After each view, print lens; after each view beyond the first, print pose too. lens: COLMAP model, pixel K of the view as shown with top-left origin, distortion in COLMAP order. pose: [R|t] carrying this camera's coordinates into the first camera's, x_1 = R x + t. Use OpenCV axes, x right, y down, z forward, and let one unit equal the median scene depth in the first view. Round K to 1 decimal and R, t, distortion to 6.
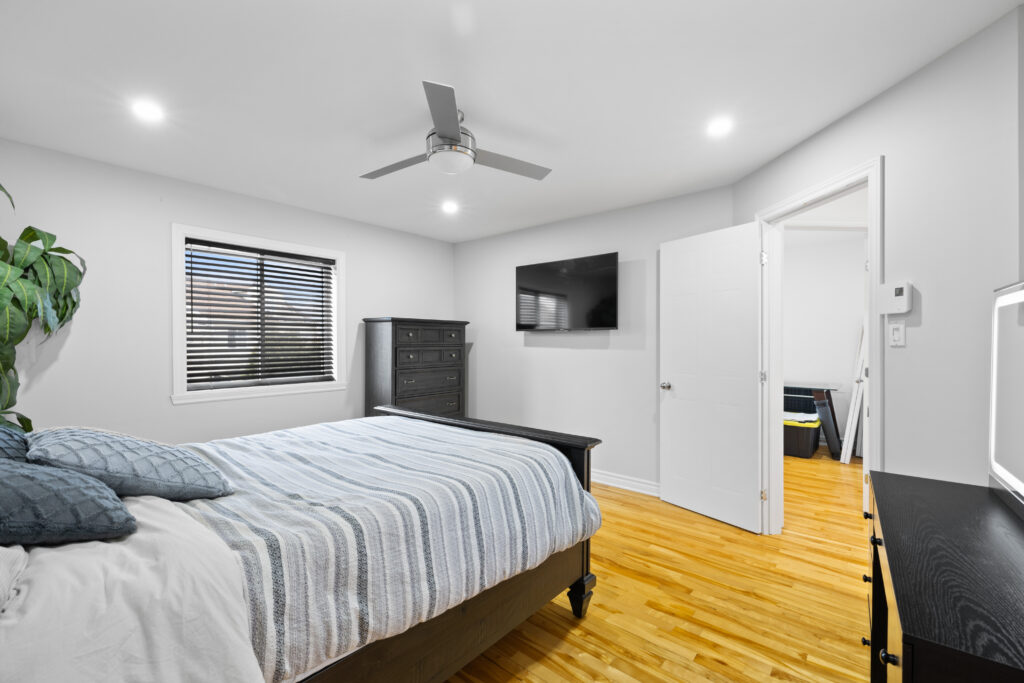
lens RADIAL K [[436.8, 0, 507.1], [0, 436.8, 330.8], [0, 0, 1]] dist [-0.000011, -0.000477]
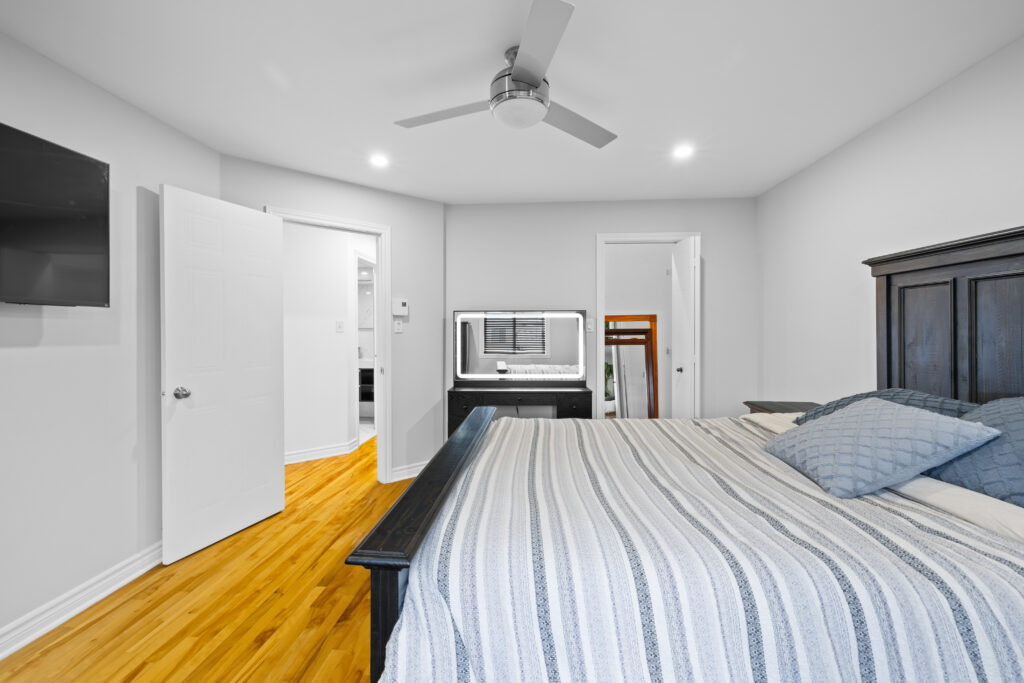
lens RADIAL K [[436.8, 0, 507.1], [0, 436.8, 330.8], [0, 0, 1]] dist [-0.000011, -0.000477]
pose [[-0.587889, -0.002216, 0.808939, -0.577413], [-0.020463, 0.999717, -0.012133, 0.025303], [-0.808683, -0.023686, -0.587768, 1.125899]]
